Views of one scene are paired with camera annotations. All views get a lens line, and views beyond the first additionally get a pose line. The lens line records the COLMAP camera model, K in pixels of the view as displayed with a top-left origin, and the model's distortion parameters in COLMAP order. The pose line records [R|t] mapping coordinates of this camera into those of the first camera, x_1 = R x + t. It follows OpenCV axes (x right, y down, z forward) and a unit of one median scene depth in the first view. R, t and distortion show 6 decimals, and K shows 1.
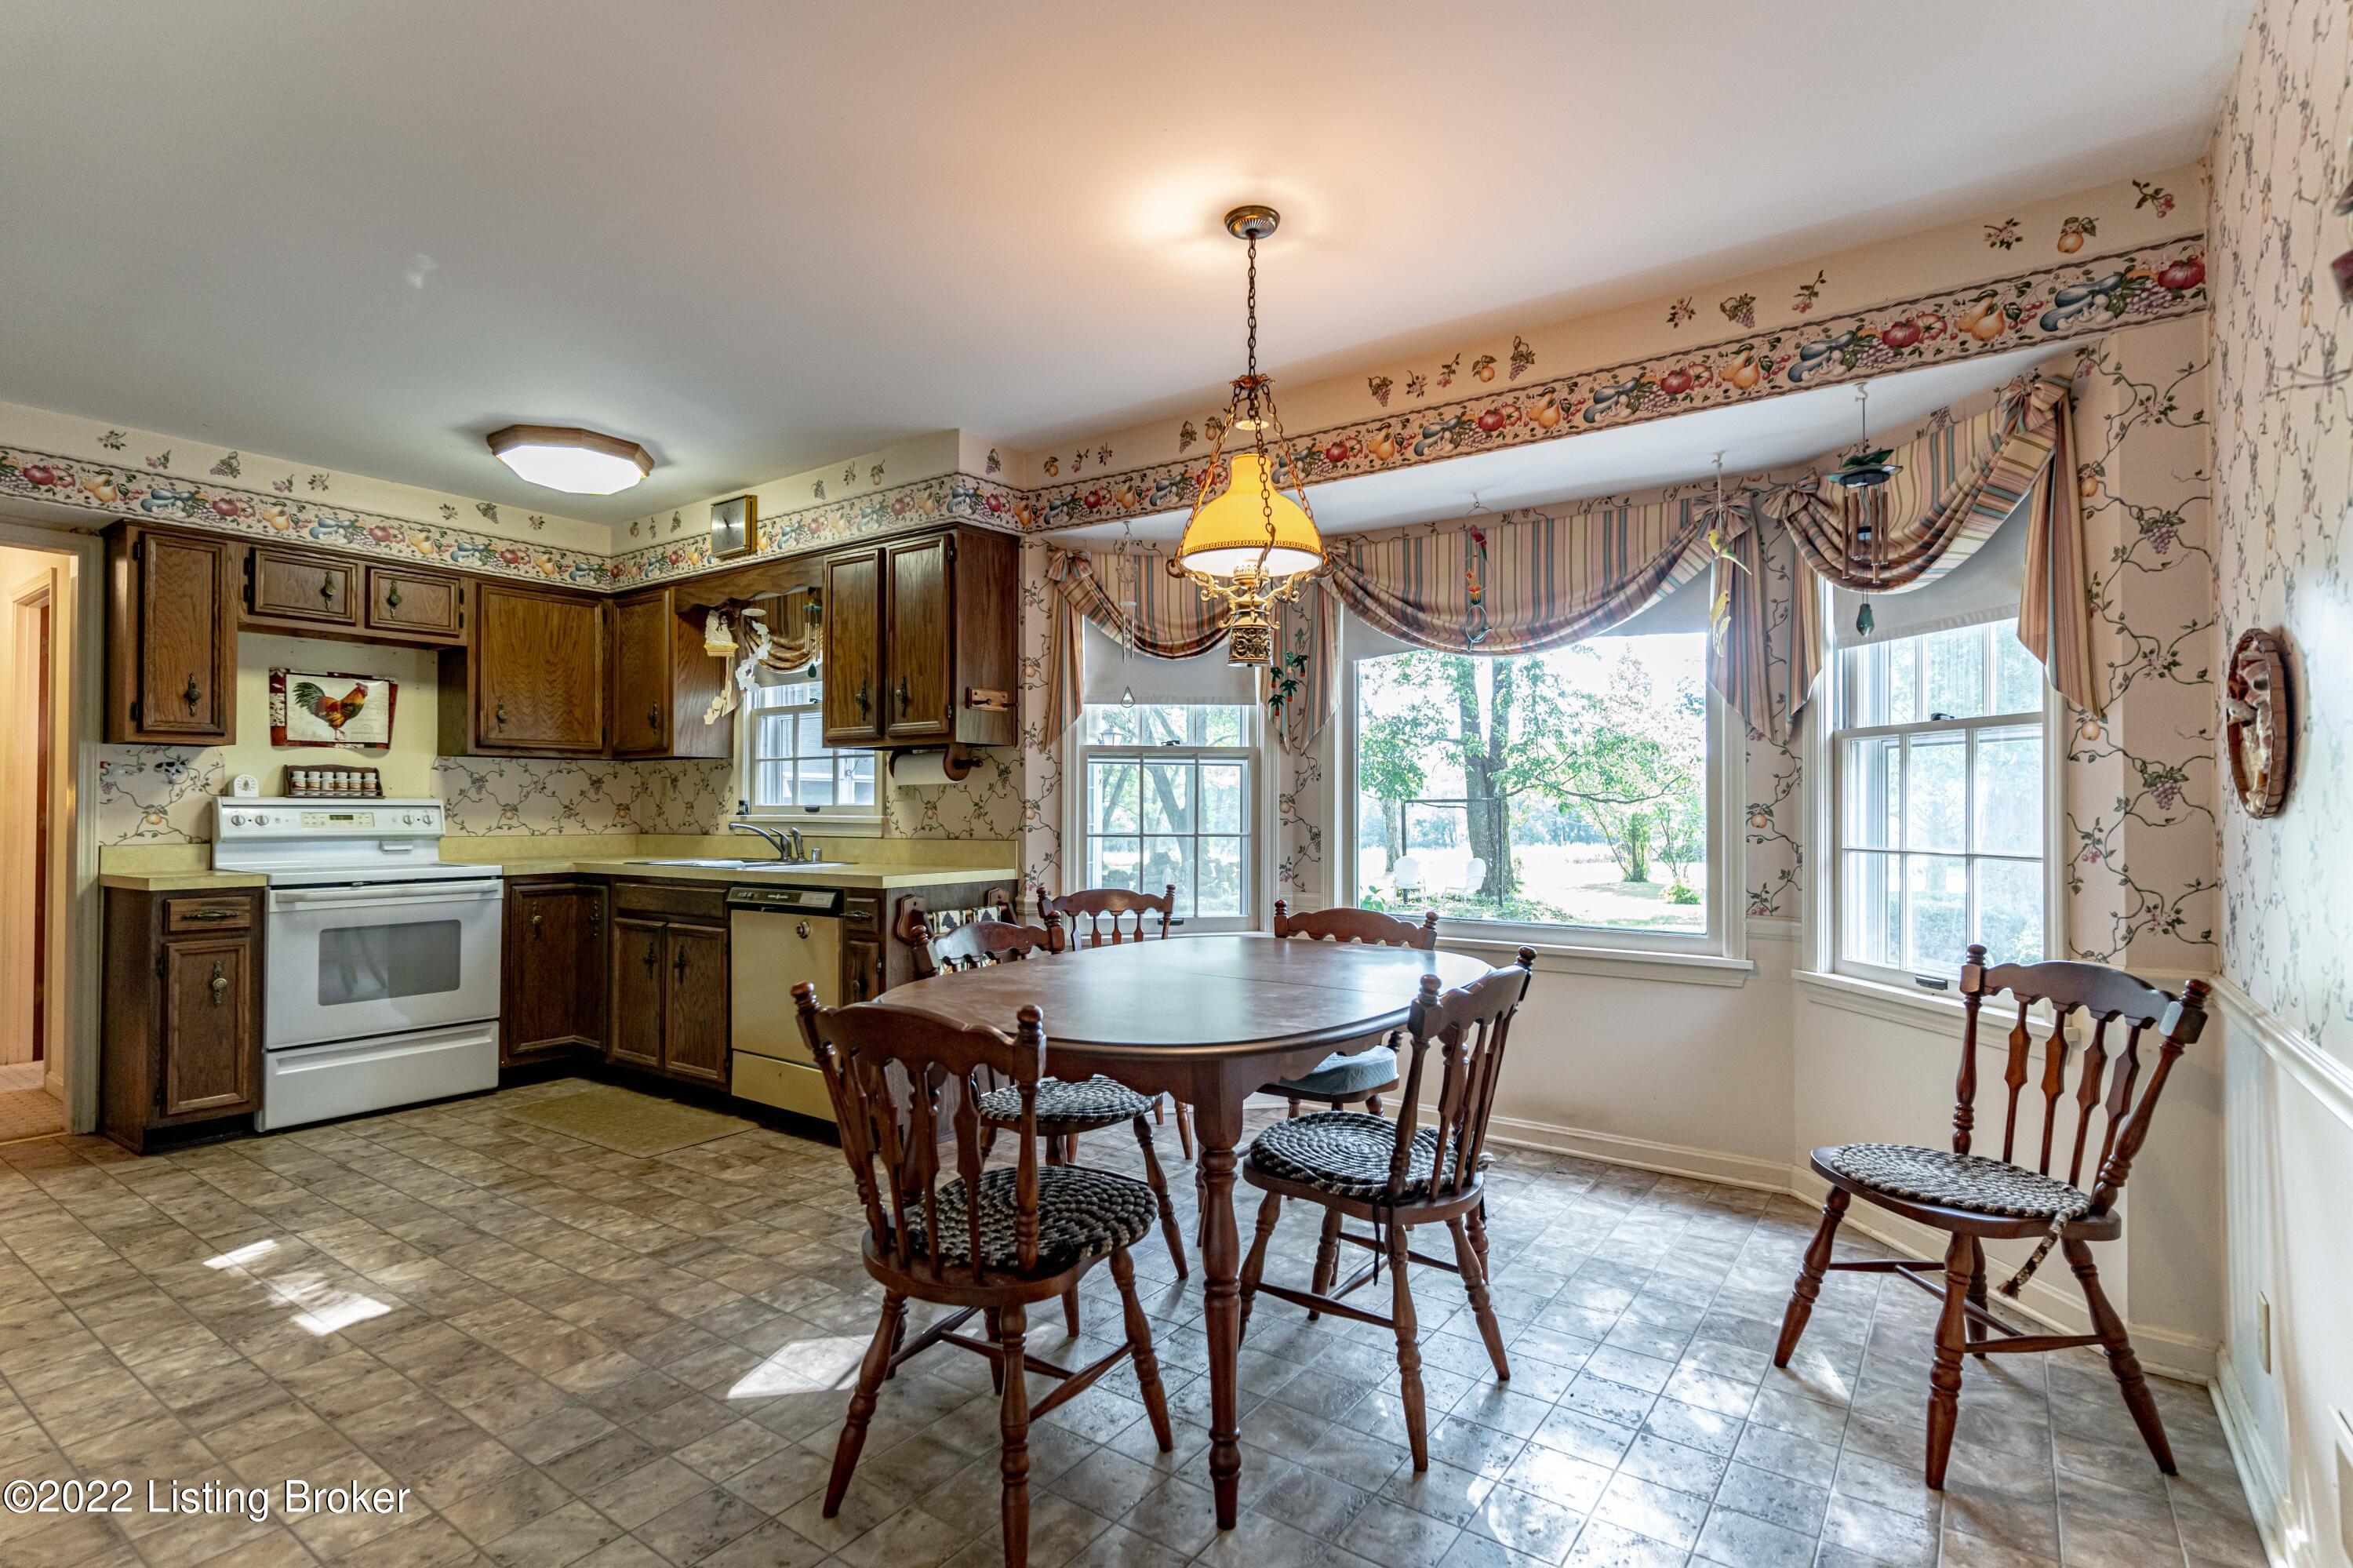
lens RADIAL K [[1123.6, 0, 1166.6], [0, 1123.6, 787.1], [0, 0, 1]] dist [-0.000448, 0.000254]
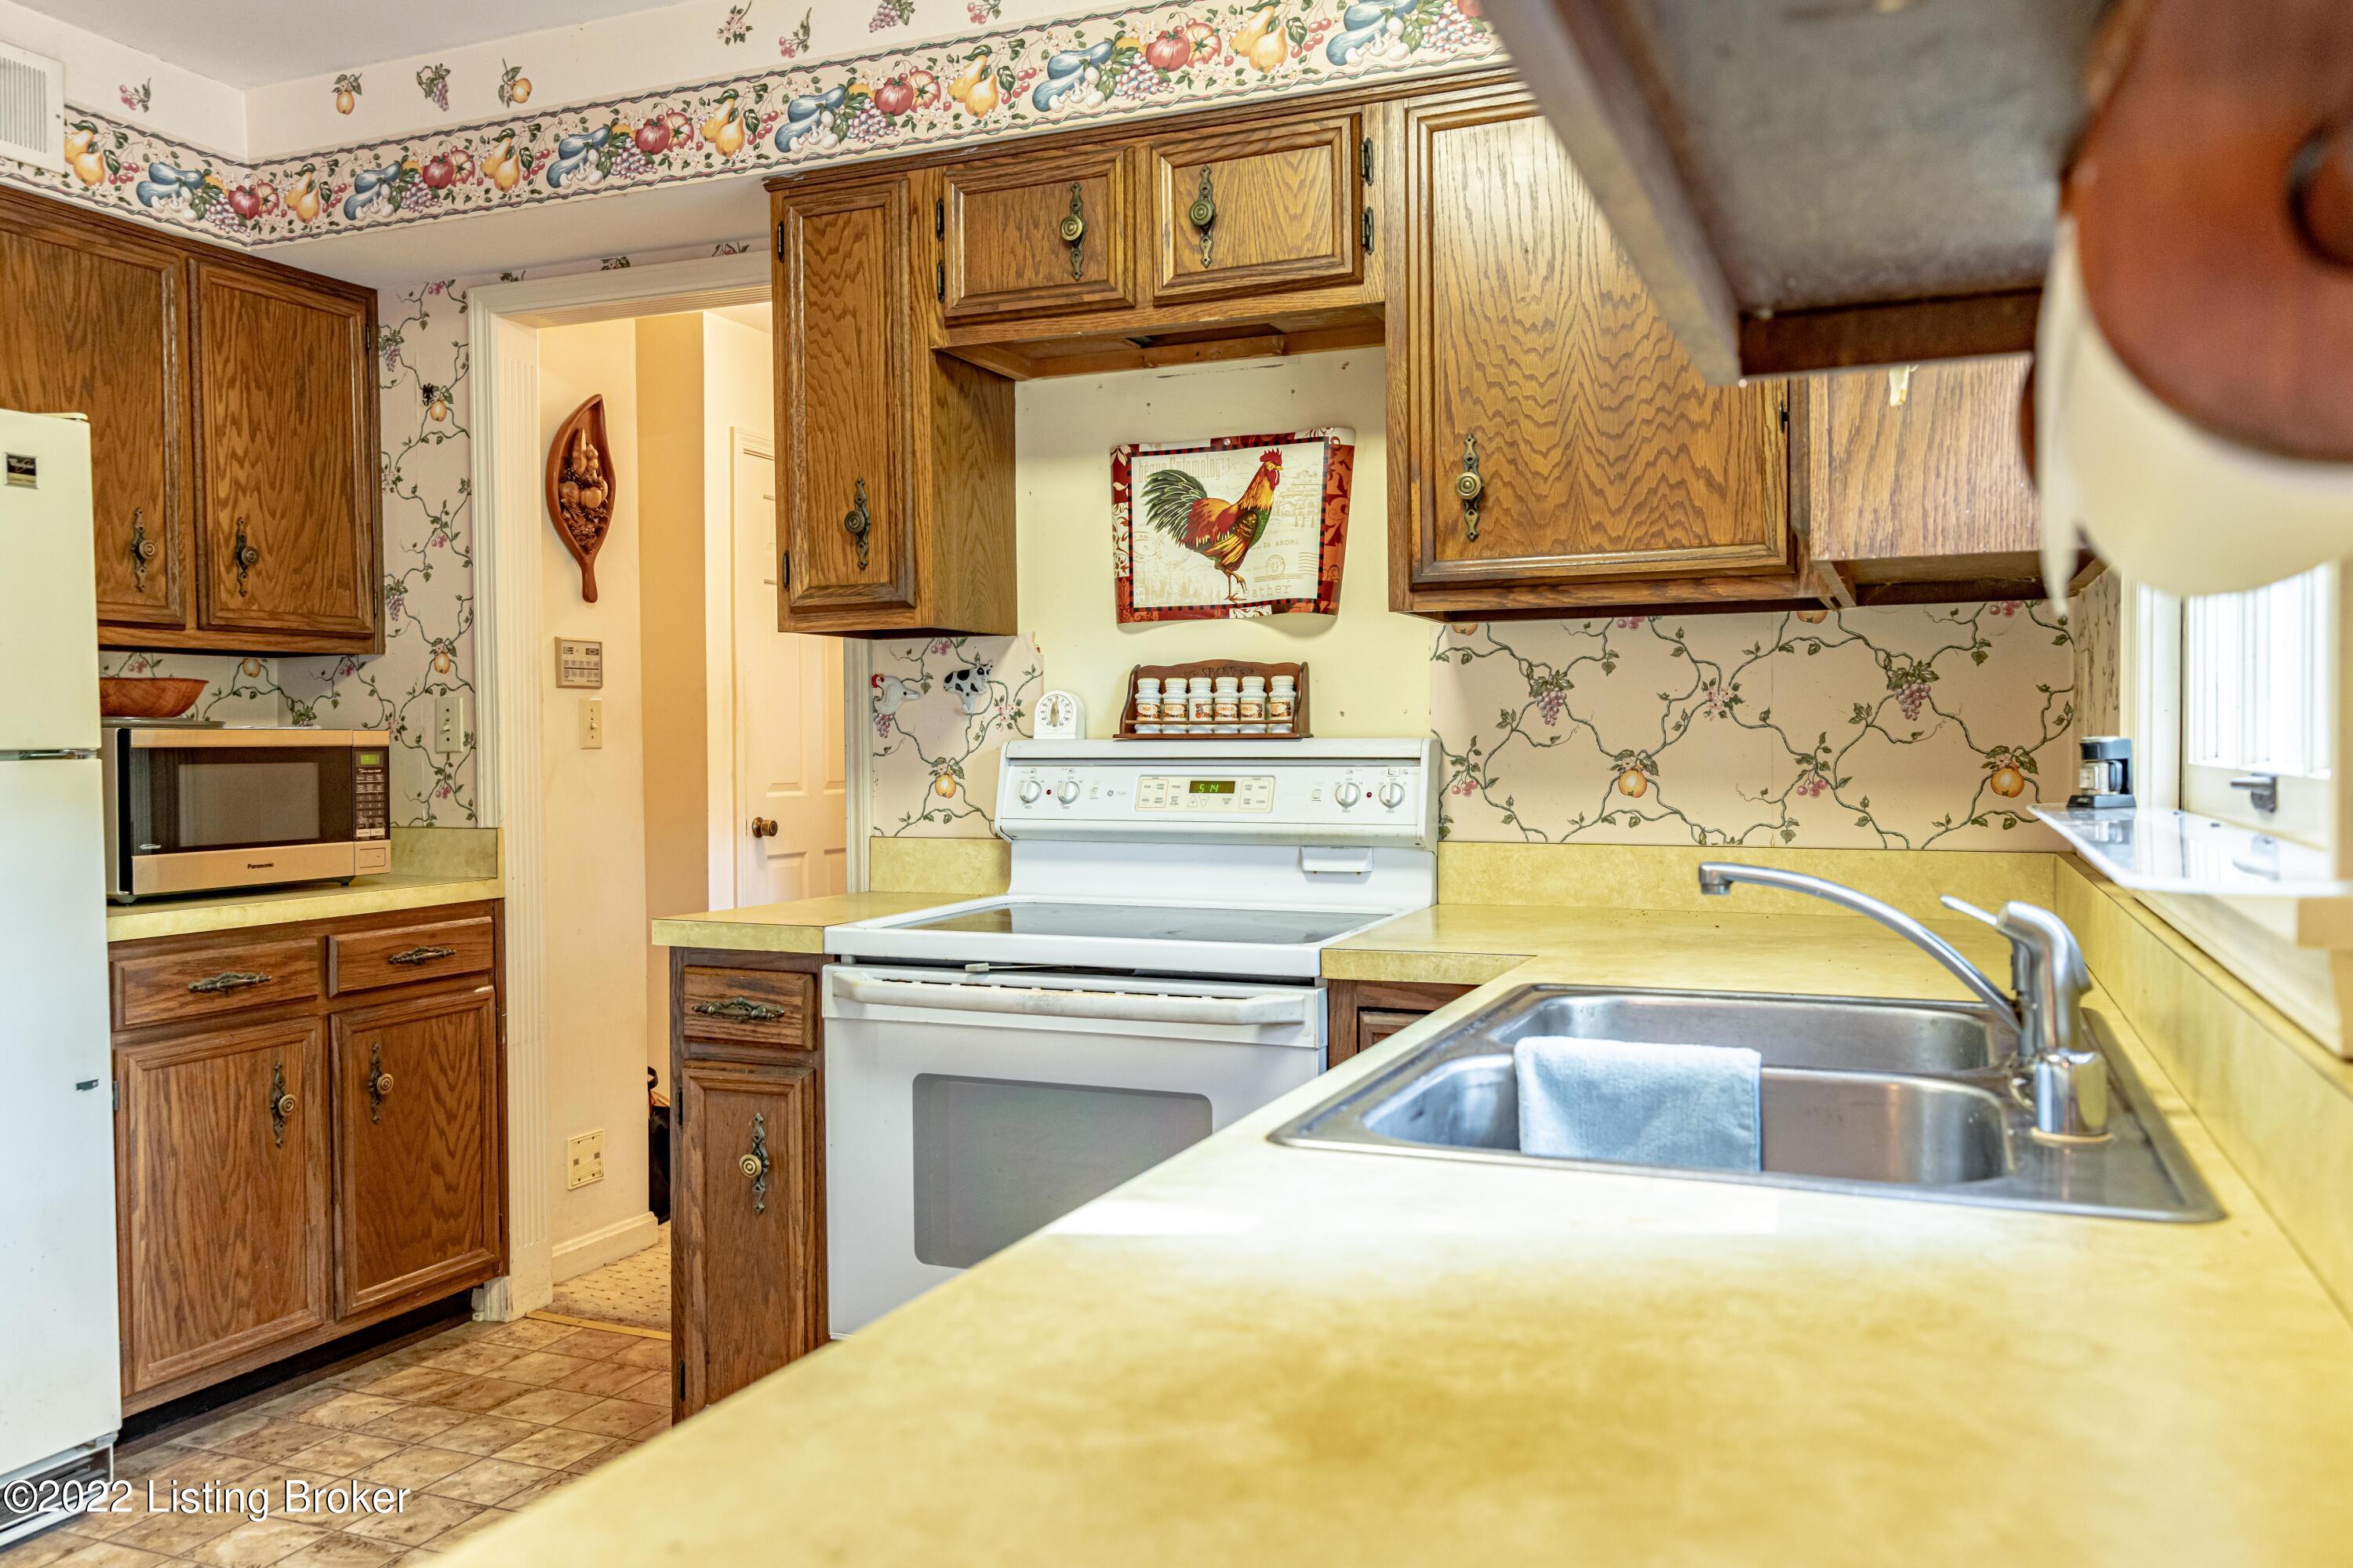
lens RADIAL K [[1808.6, 0, 1179.3], [0, 1808.6, 774.2], [0, 0, 1]] dist [0.004515, 0.004473]
pose [[0.230167, 0.016279, -0.973015, -0.091232], [0.025320, 0.999421, 0.022711, 0.006776], [0.972822, -0.029864, 0.229622, 0.826093]]
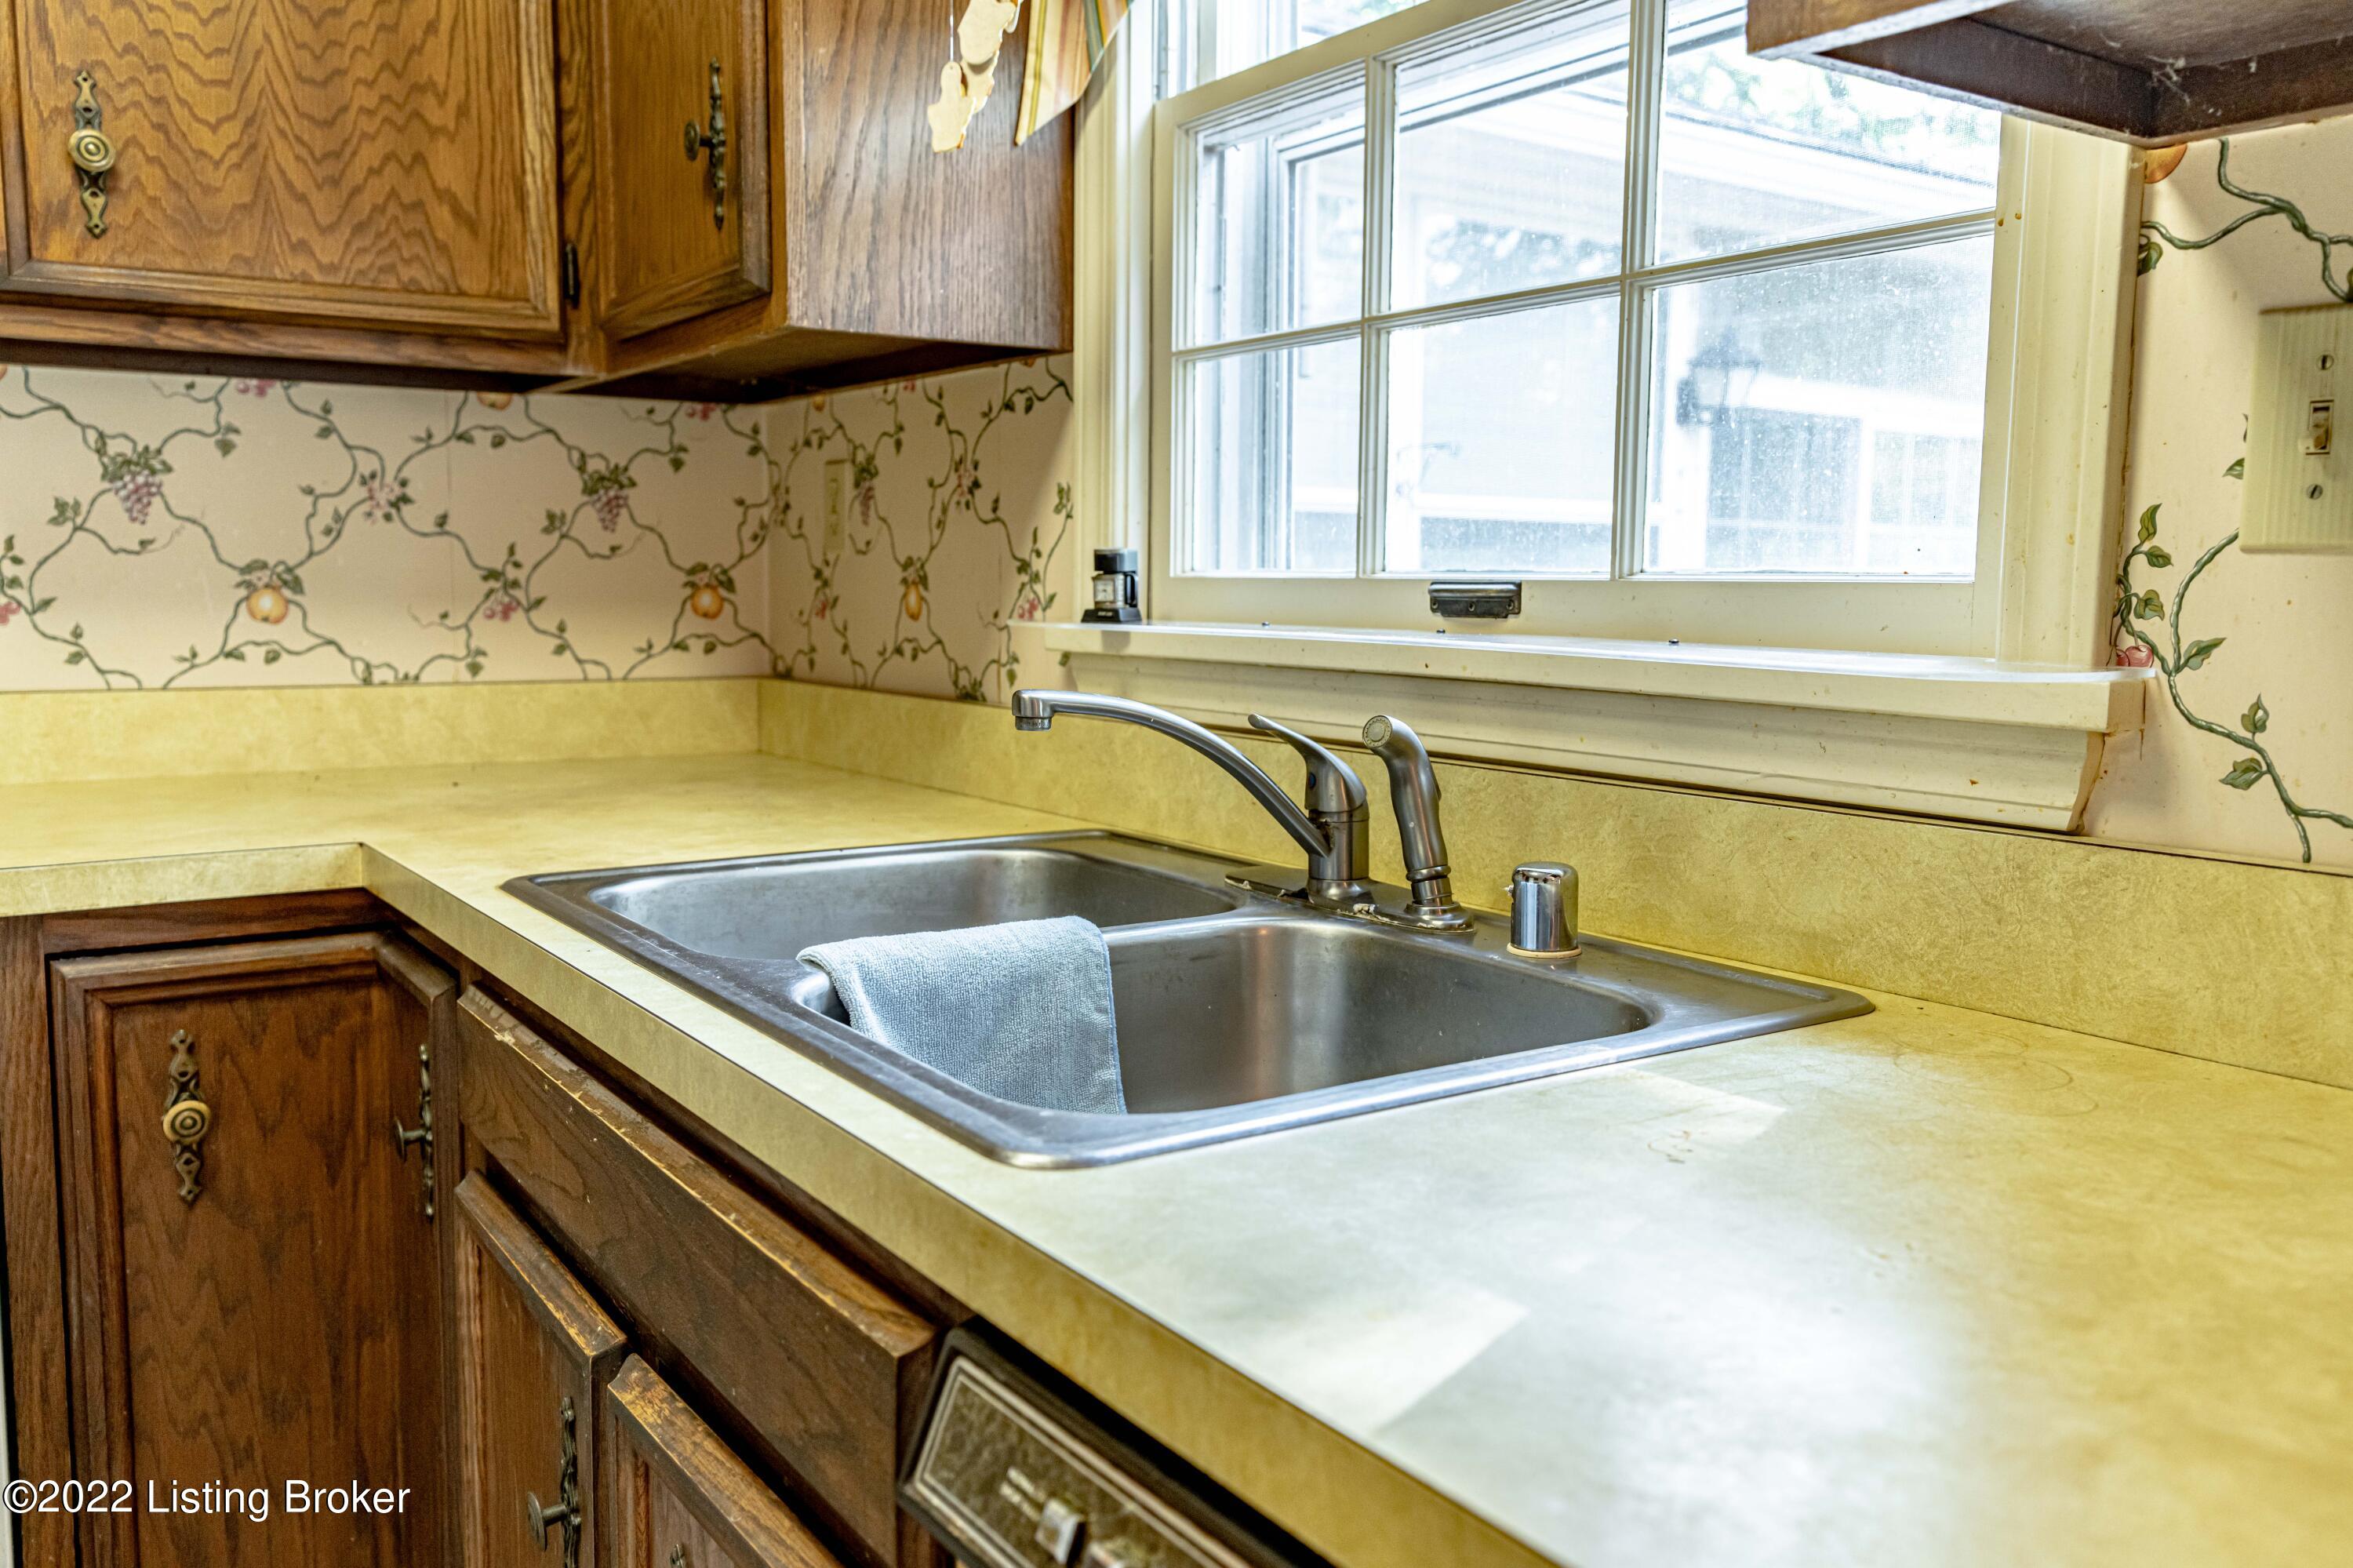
lens RADIAL K [[1828.7, 0, 1172.2], [0, 1828.7, 771.1], [0, 0, 1]] dist [0.004225, 0.000364]
pose [[0.939396, 0.044525, -0.339929, -0.276793], [-0.002663, 0.992448, 0.122633, 0.011860], [0.342822, -0.114296, 0.932421, 0.756357]]
